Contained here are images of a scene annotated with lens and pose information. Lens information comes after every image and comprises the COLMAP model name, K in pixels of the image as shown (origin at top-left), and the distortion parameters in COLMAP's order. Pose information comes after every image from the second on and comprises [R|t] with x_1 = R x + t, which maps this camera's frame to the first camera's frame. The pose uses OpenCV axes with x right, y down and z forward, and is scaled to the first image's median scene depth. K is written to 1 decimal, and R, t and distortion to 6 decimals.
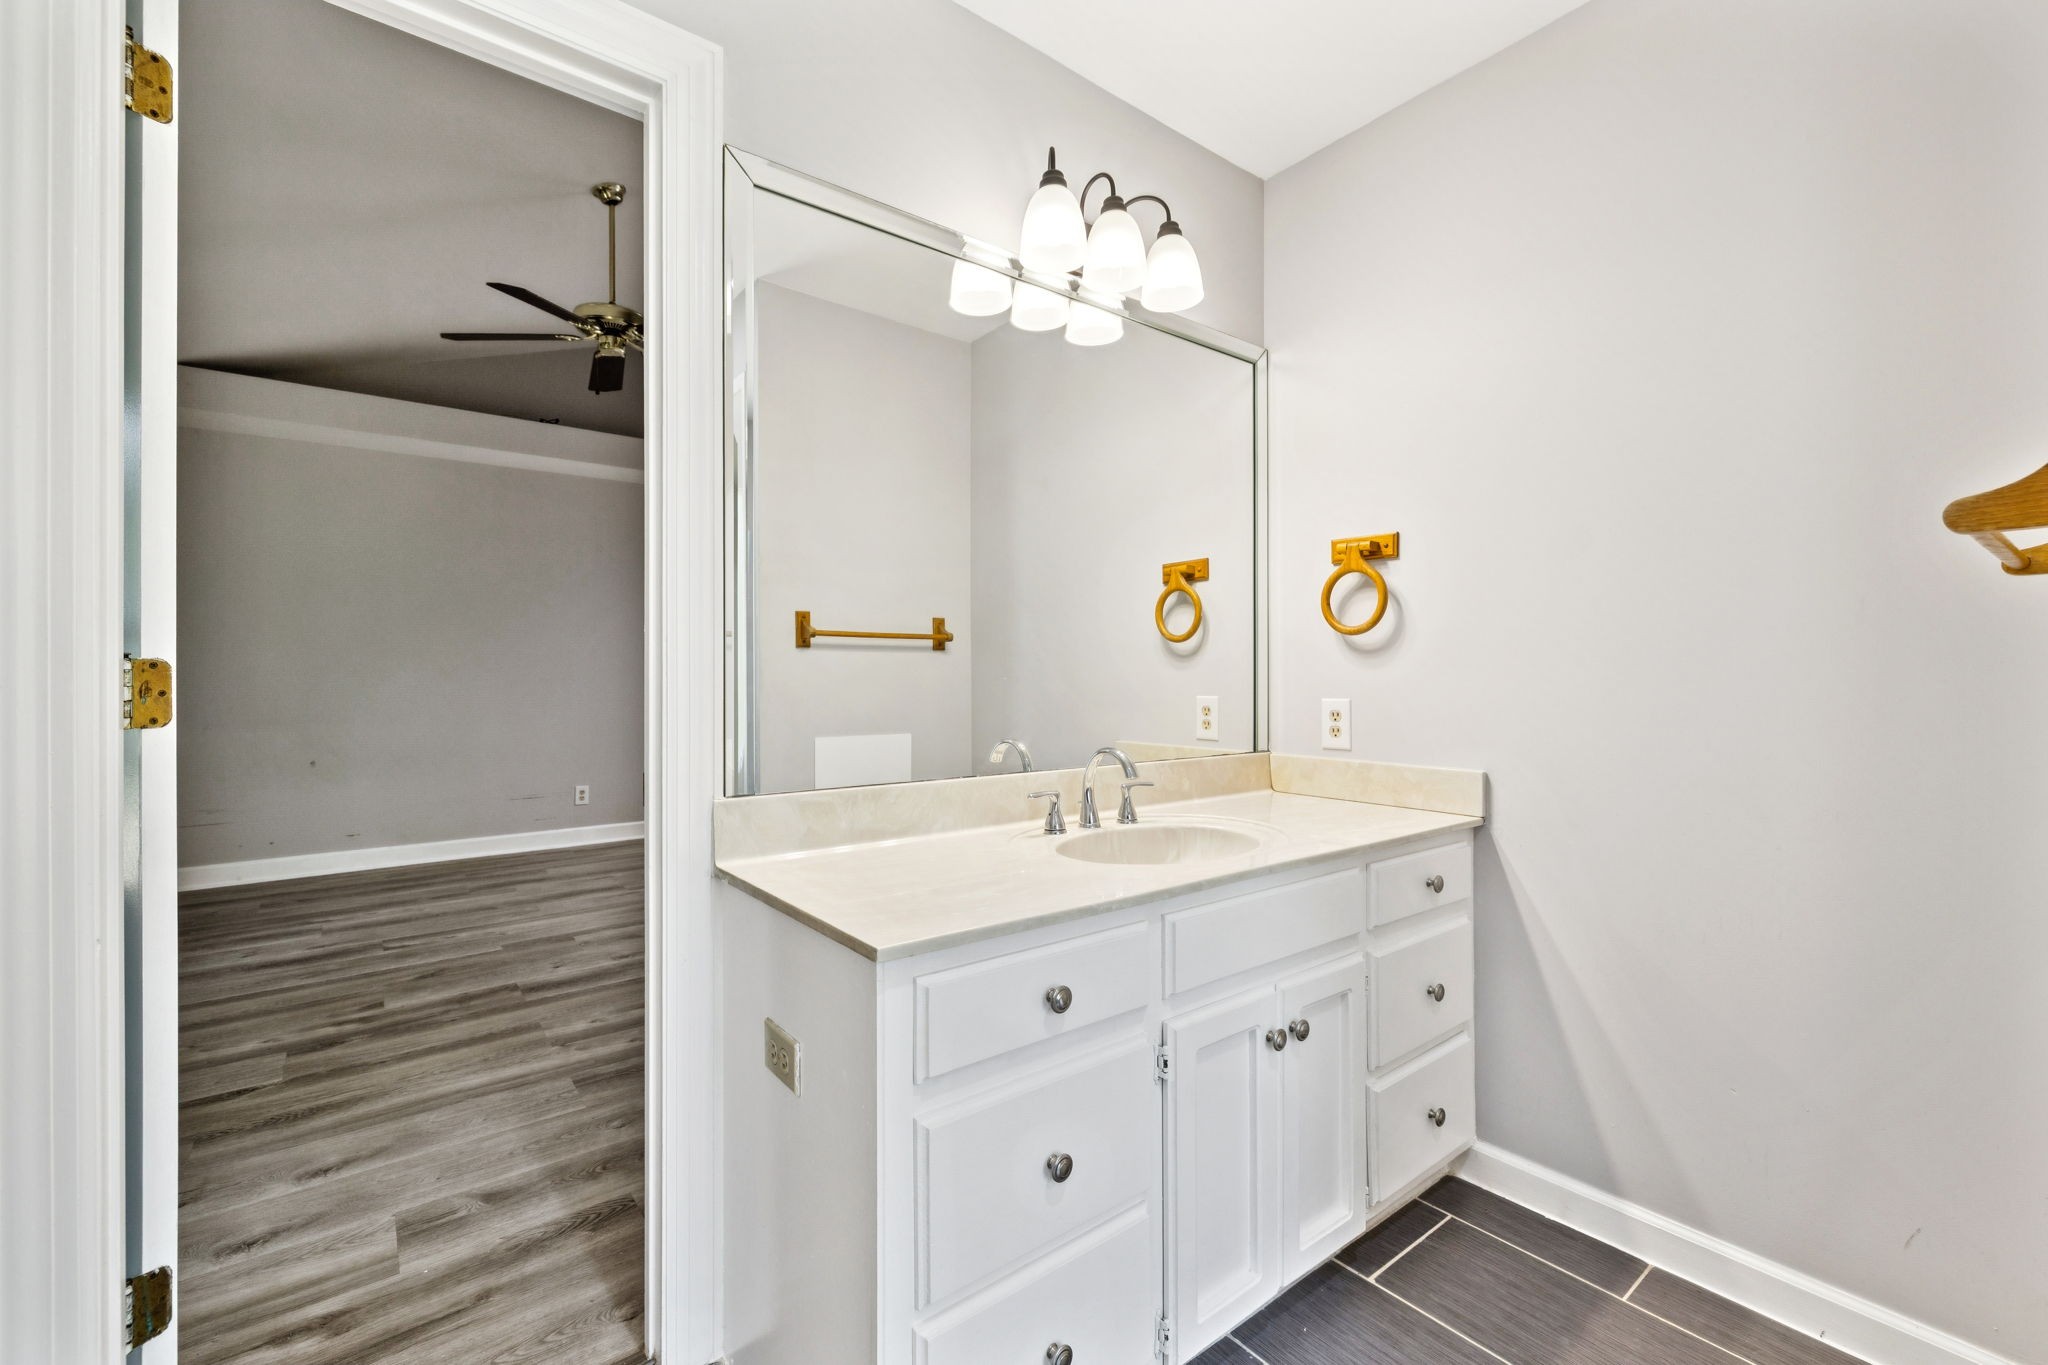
lens RADIAL K [[855.7, 0, 1033.4], [0, 855.7, 672.0], [0, 0, 1]] dist [0.000218, 0.000160]
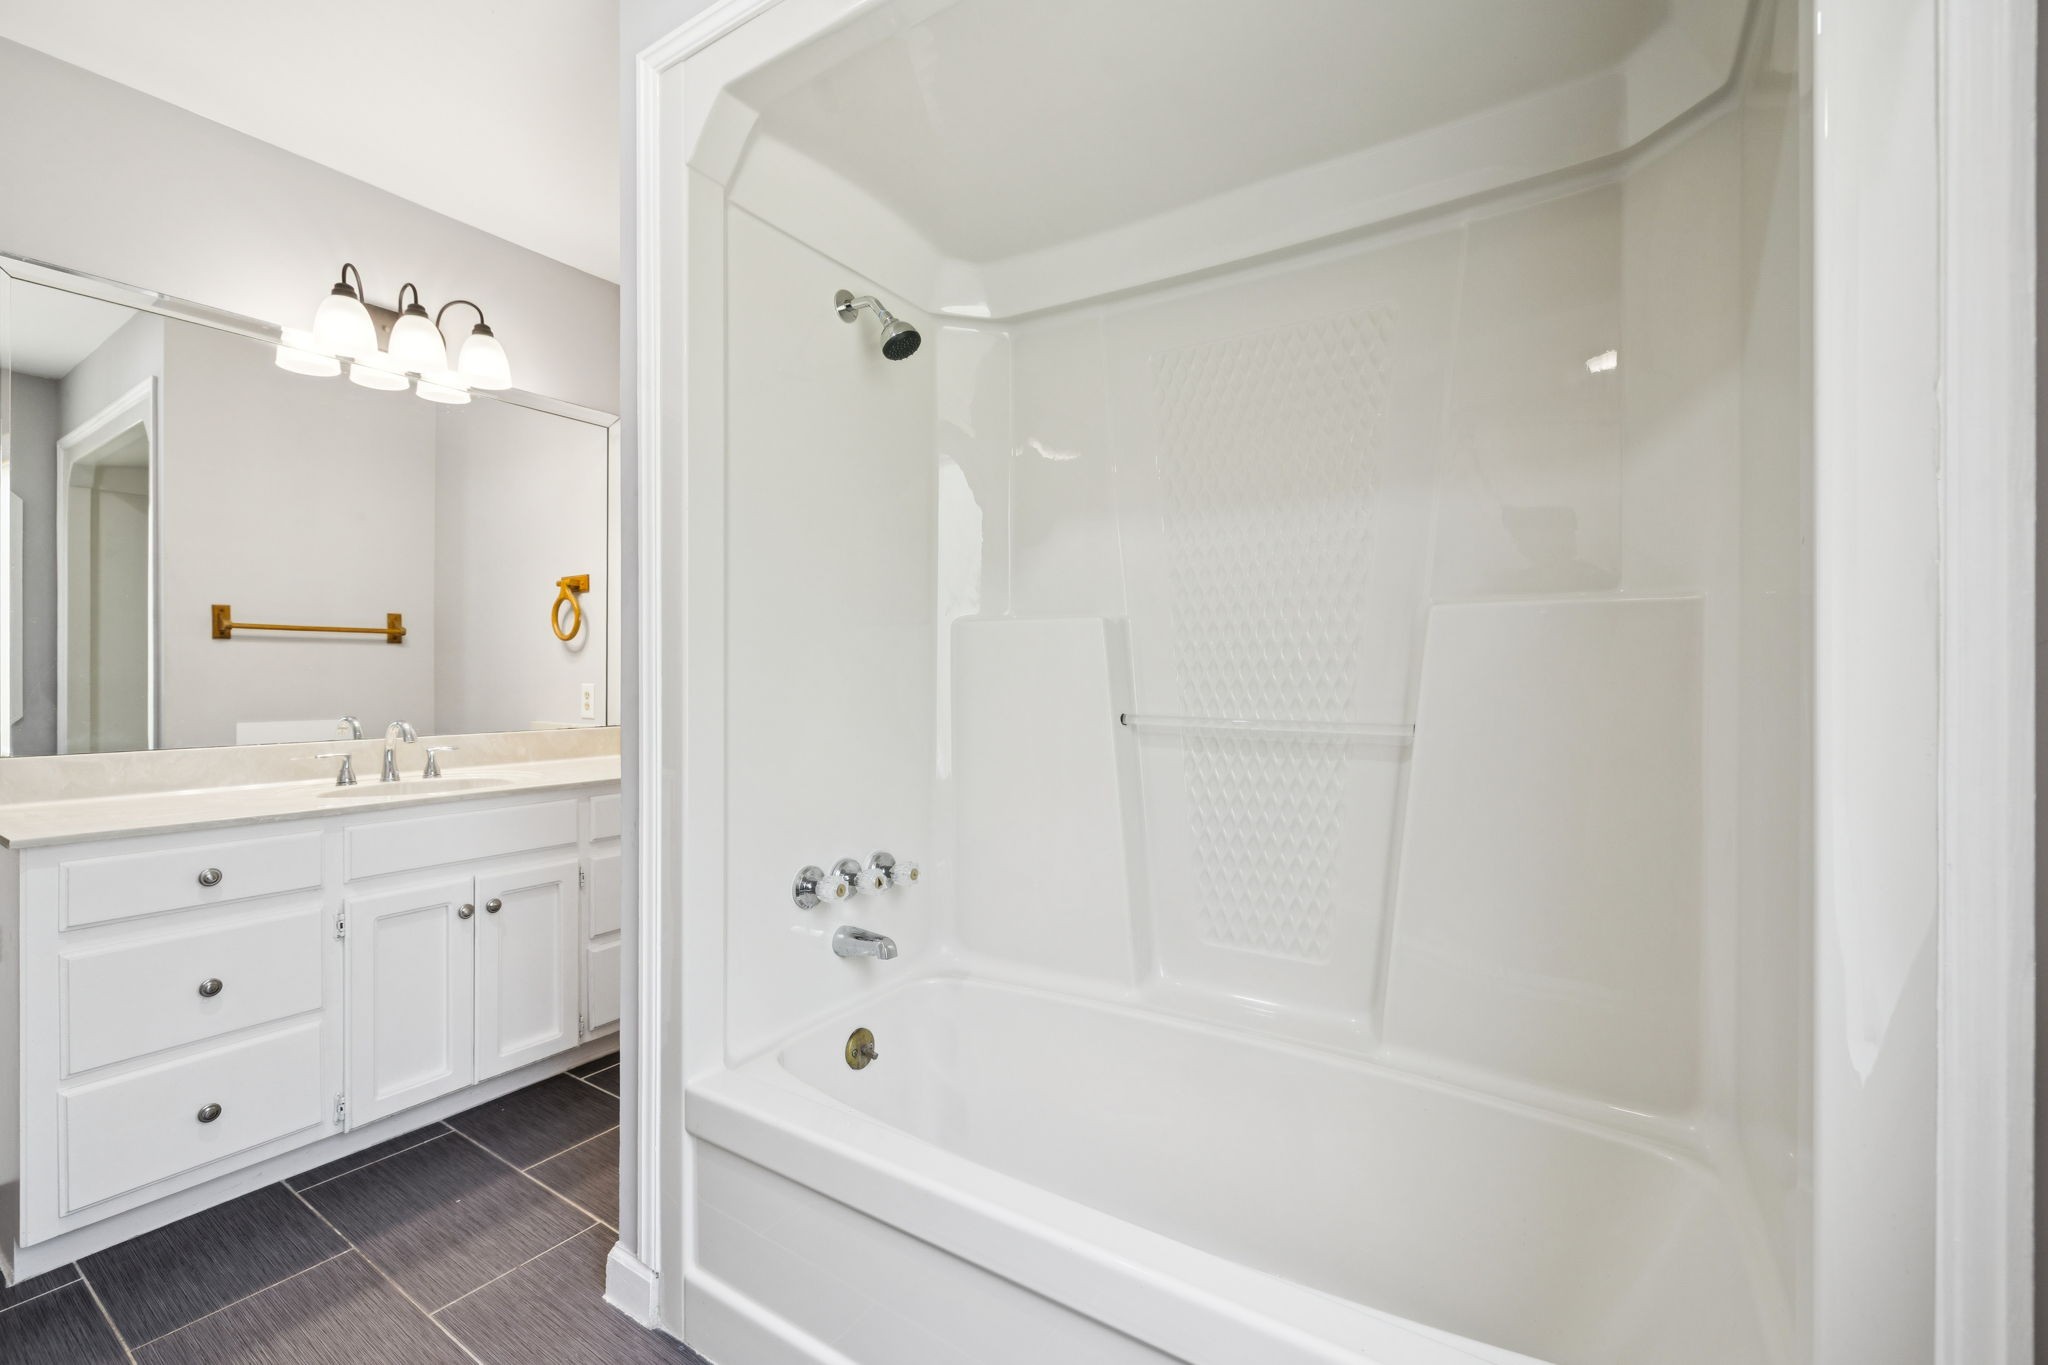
lens RADIAL K [[854.2, 0, 1012.1], [0, 854.2, 670.2], [0, 0, 1]] dist [0.000953, -0.000032]
pose [[0.950013, 0.007022, 0.312130, 0.638613], [-0.008553, 0.999957, 0.003536, -0.002711], [-0.312092, -0.006029, 0.950033, -0.624965]]
